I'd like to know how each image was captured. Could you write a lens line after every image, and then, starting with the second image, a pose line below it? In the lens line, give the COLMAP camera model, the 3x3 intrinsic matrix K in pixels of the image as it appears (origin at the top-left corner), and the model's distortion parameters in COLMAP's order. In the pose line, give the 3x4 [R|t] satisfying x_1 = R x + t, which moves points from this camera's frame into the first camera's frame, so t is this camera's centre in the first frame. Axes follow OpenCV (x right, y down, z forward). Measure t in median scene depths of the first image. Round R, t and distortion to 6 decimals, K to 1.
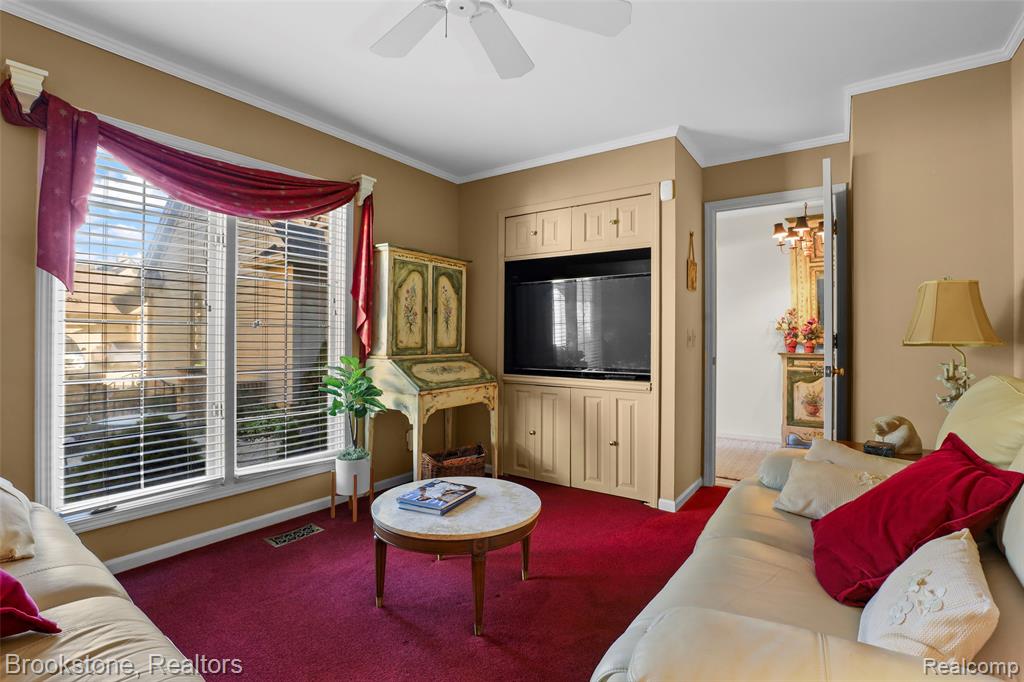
lens RADIAL K [[482.9, 0, 510.8], [0, 482.9, 334.6], [0, 0, 1]] dist [-0.034434, -0.000622]
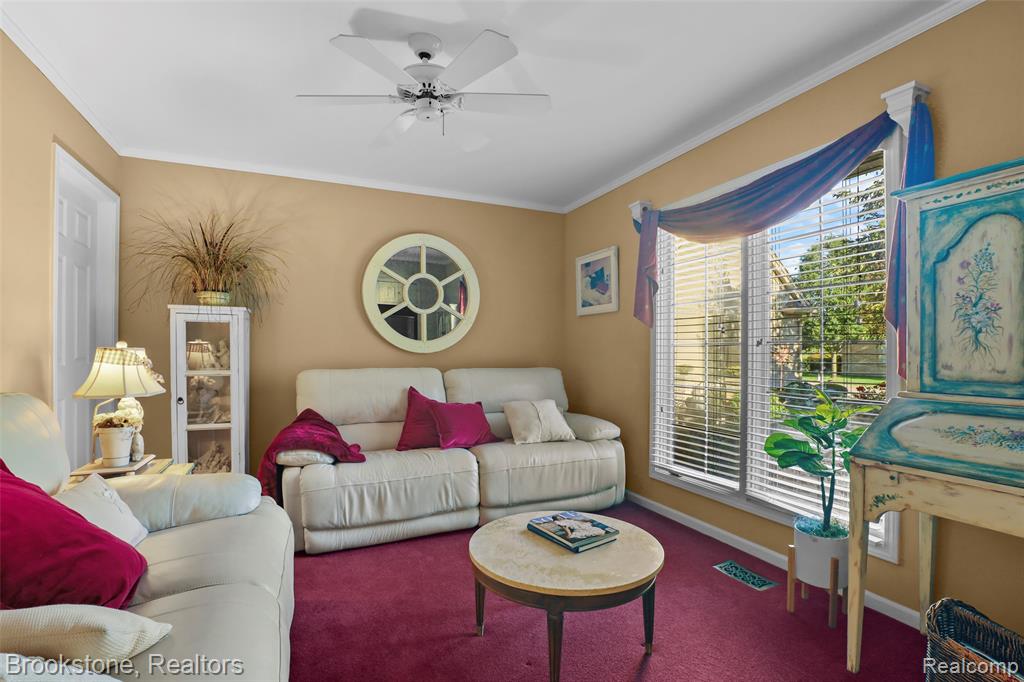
lens RADIAL K [[482.9, 0, 516.8], [0, 482.9, 357.2], [0, 0, 1]] dist [-0.034434, -0.000622]
pose [[-0.515320, -0.000496, -0.856998, 0.609356], [-0.002549, 0.999996, 0.000954, 0.007152], [0.856994, 0.002676, -0.515320, 1.227149]]
